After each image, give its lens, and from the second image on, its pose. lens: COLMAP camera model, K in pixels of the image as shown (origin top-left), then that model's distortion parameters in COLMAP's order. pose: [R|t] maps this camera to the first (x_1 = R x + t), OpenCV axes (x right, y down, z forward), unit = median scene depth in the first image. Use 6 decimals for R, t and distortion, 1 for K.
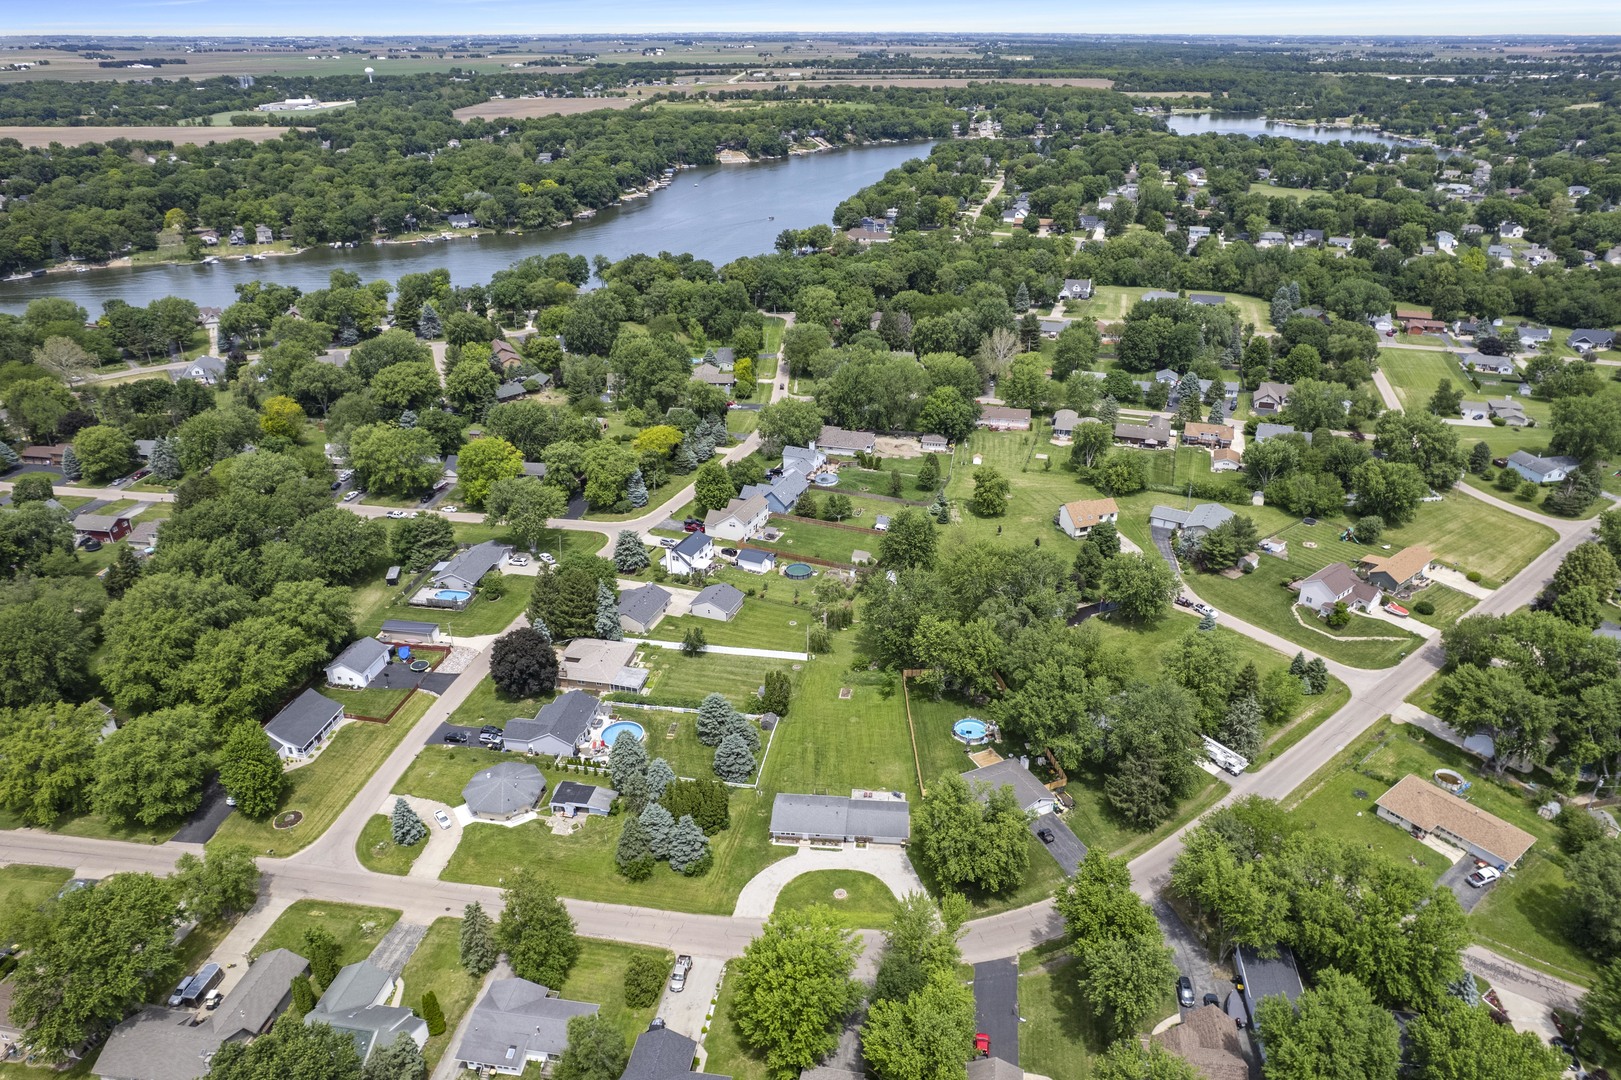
lens RADIAL K [[1042.6, 0, 830.6], [0, 1042.6, 545.8], [0, 0, 1]] dist [-0.078175, 0.066650]
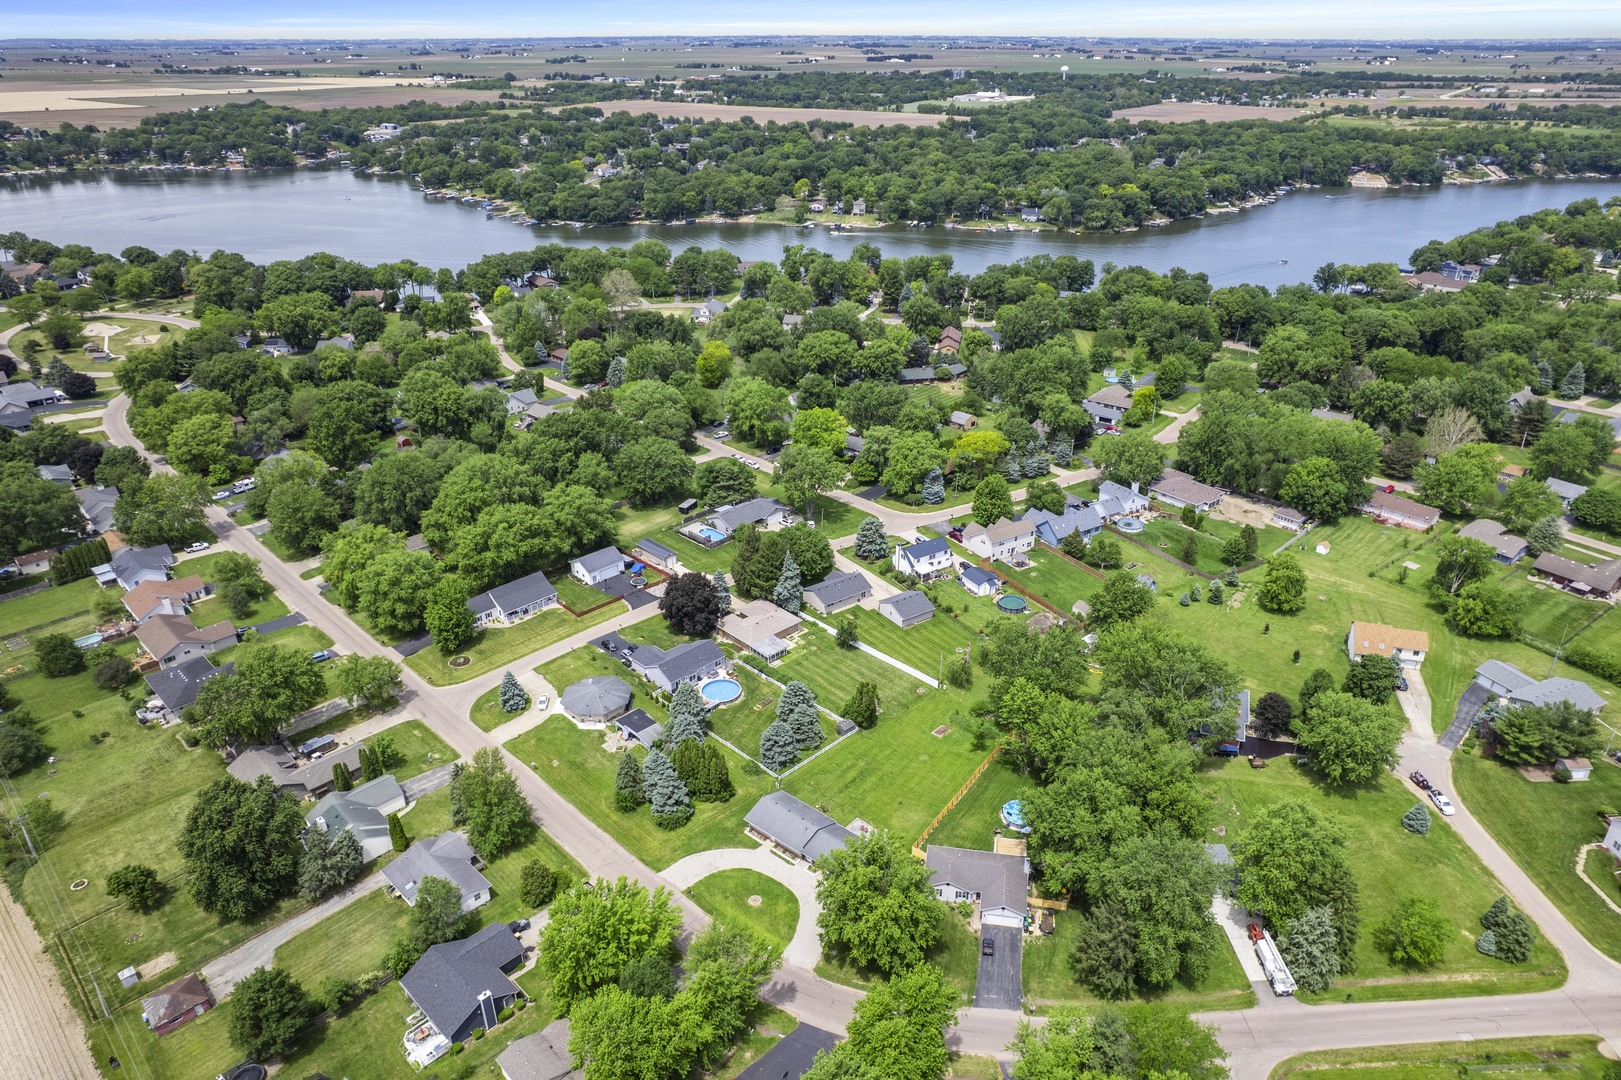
lens RADIAL K [[1042.6, 0, 836.7], [0, 1042.6, 548.8], [0, 0, 1]] dist [-0.078175, 0.066650]
pose [[0.816391, 0.259580, -0.515873, 0.241603], [-0.259690, 0.962888, 0.073542, -0.040171], [0.515817, 0.073928, 0.853503, 0.080443]]
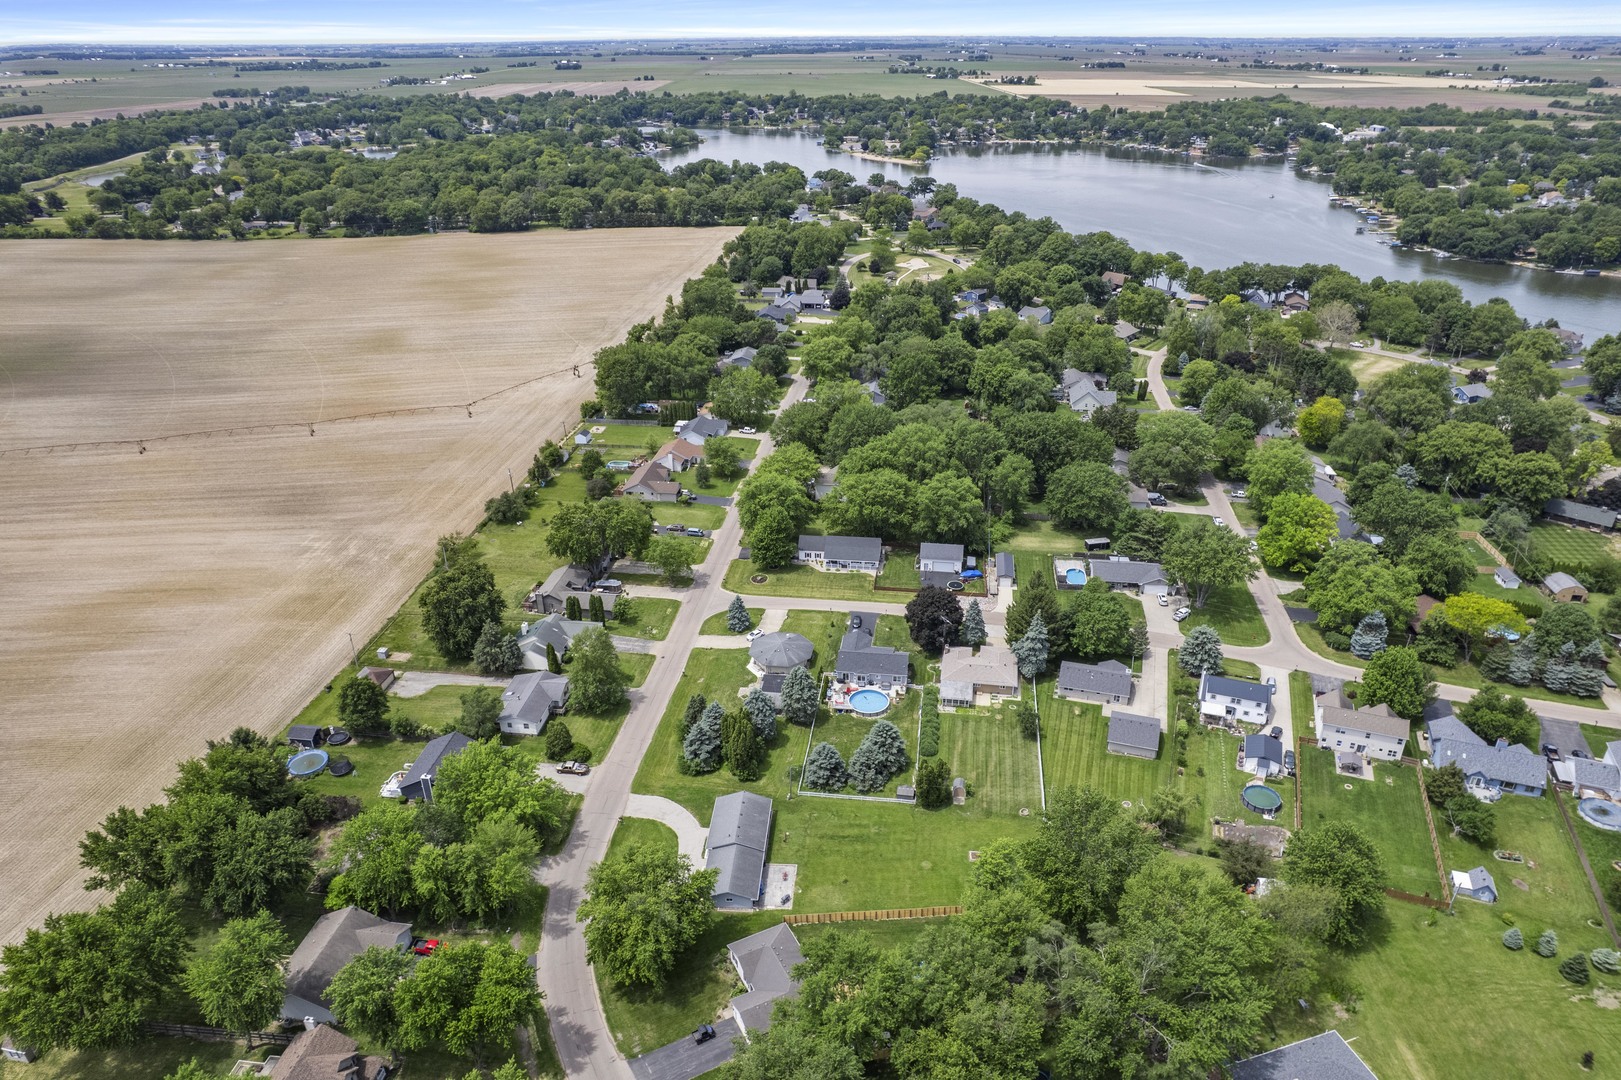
lens RADIAL K [[1042.6, 0, 834.1], [0, 1042.6, 527.6], [0, 0, 1]] dist [-0.078175, 0.066650]
pose [[0.037427, 0.433873, -0.900196, 0.392379], [-0.446508, 0.813162, 0.373360, -0.198503], [0.893996, 0.387972, 0.224162, 0.391046]]
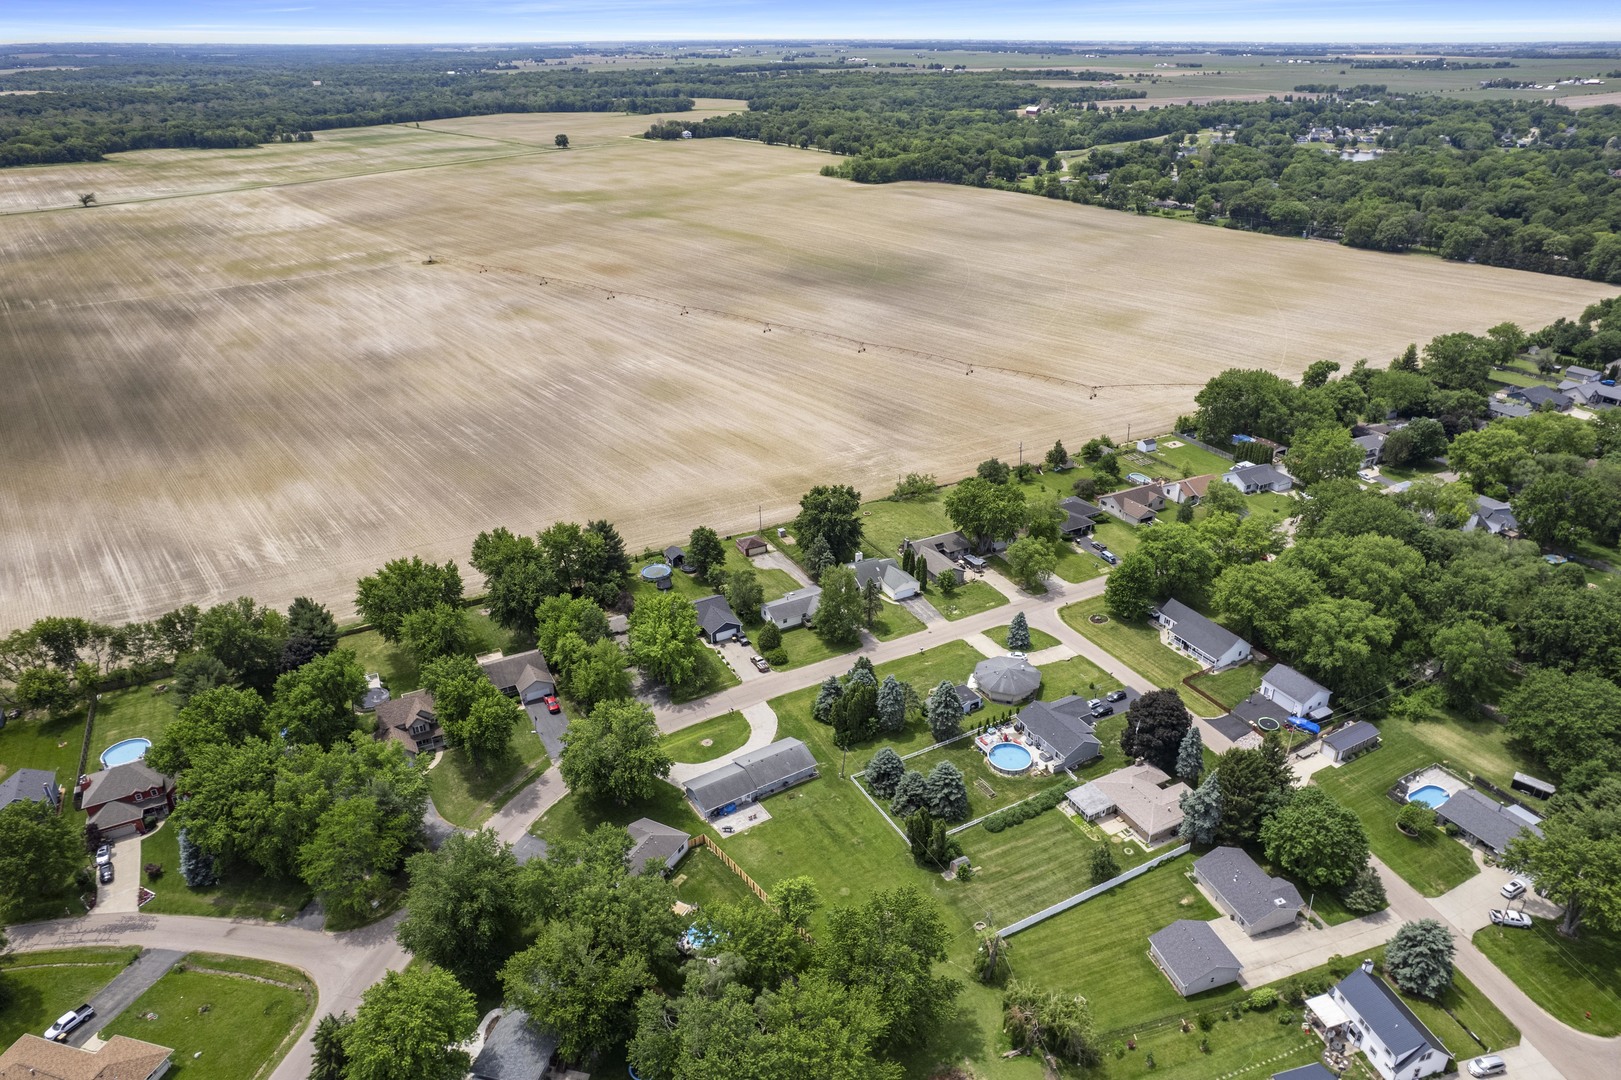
lens RADIAL K [[1042.6, 0, 824.2], [0, 1042.6, 531.3], [0, 0, 1]] dist [-0.078175, 0.066650]
pose [[-0.792432, 0.267967, -0.547946, 0.242385], [-0.271204, 0.649862, 0.710020, -0.350966], [0.546351, 0.711248, -0.442297, 0.696014]]
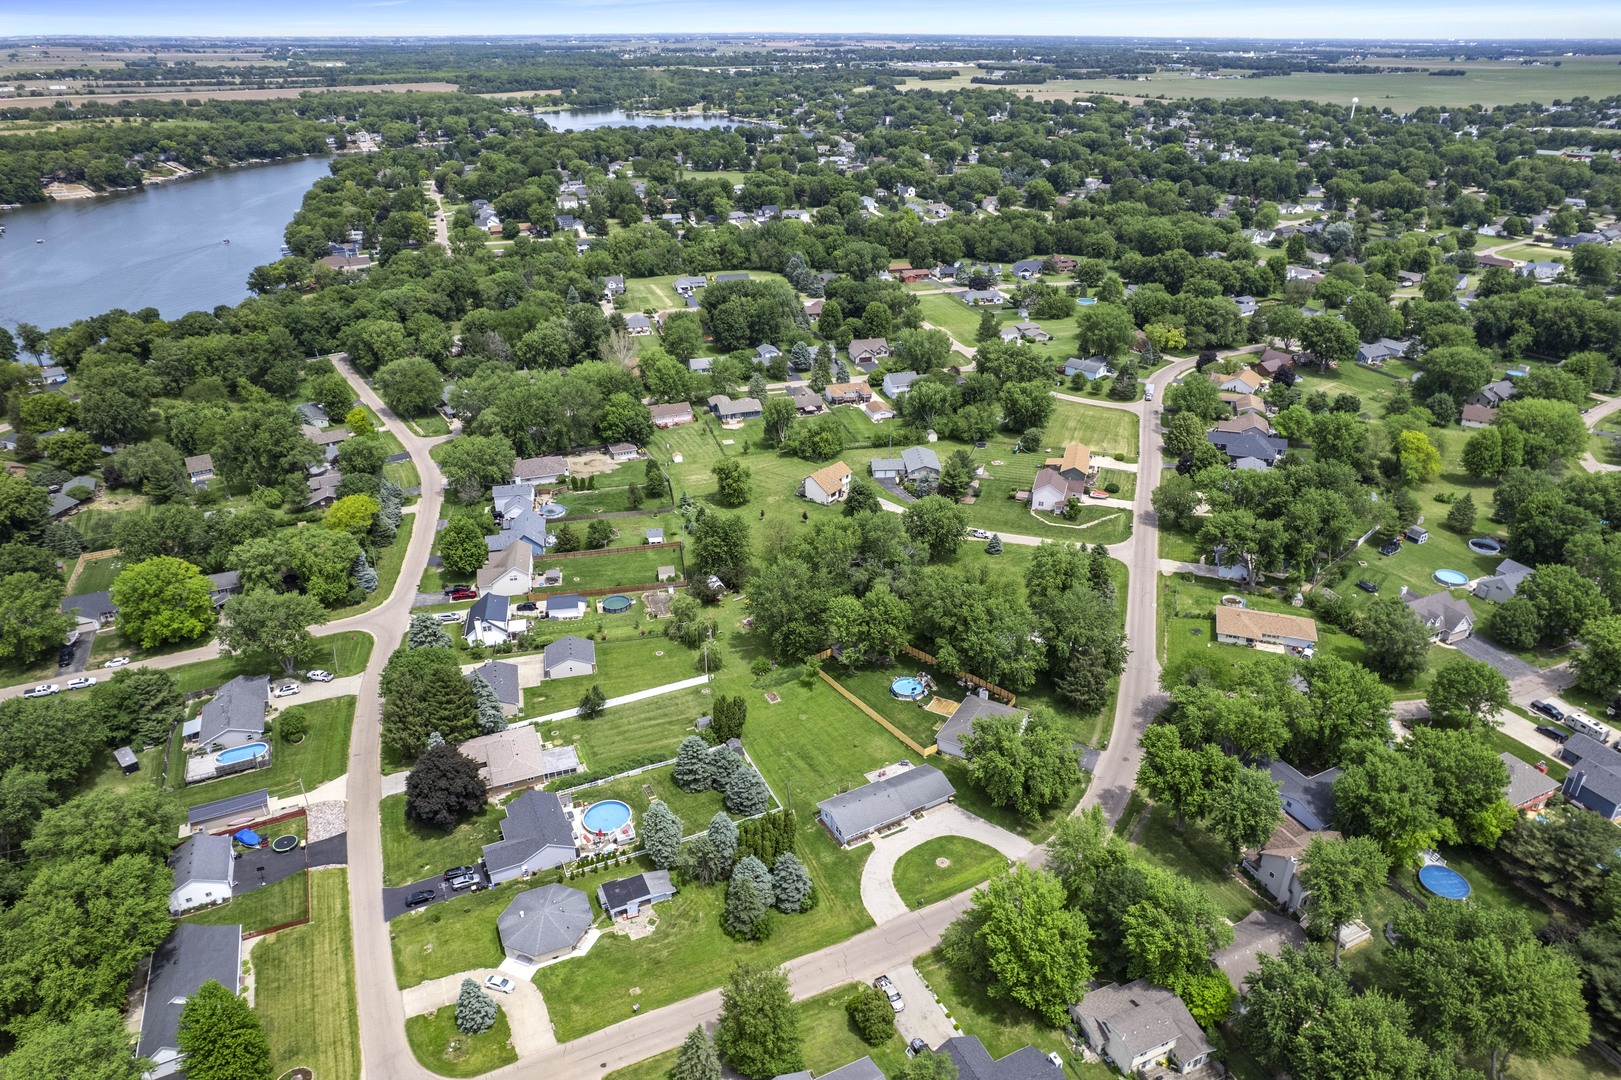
lens RADIAL K [[1042.6, 0, 823.9], [0, 1042.6, 526.4], [0, 0, 1]] dist [-0.078175, 0.066650]
pose [[0.827281, -0.243898, 0.506082, -0.257219], [0.252078, 0.966222, 0.053588, -0.035959], [-0.502058, 0.083239, 0.860819, 0.067840]]
